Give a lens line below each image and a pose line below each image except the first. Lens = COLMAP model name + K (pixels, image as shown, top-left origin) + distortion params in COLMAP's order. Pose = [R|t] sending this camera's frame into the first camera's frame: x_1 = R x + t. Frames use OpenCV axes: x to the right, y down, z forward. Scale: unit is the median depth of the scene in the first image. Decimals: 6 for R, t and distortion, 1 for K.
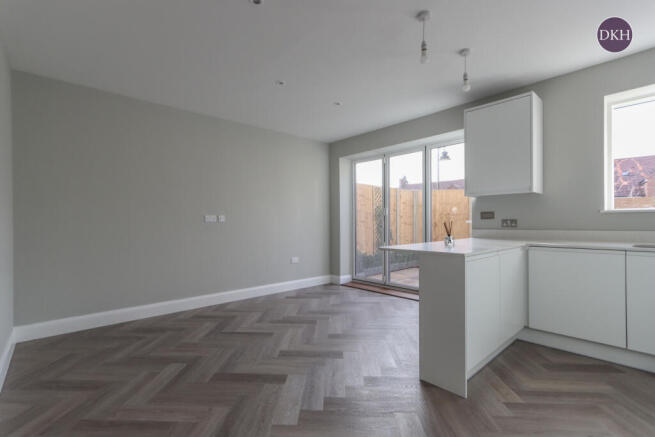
lens RADIAL K [[302.7, 0, 324.7], [0, 302.7, 222.3], [0, 0, 1]] dist [0.002021, 0.000537]
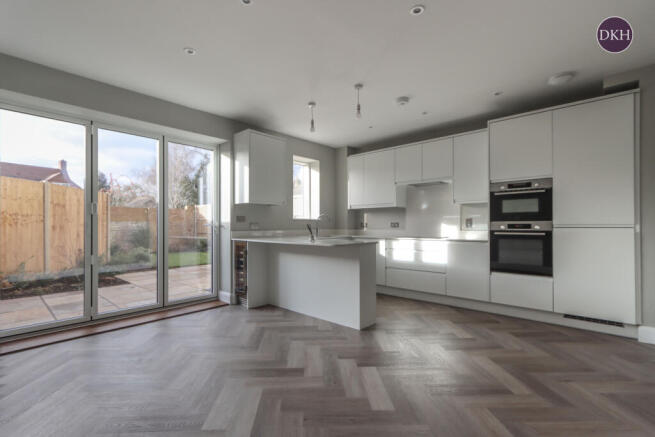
lens RADIAL K [[302.7, 0, 324.7], [0, 302.7, 222.3], [0, 0, 1]] dist [0.002021, 0.000537]
pose [[-0.087971, 0.010895, 0.996063, -0.556220], [0.003033, 0.999938, -0.010669, 0.003129], [-0.996118, 0.002083, -0.087998, 0.620602]]
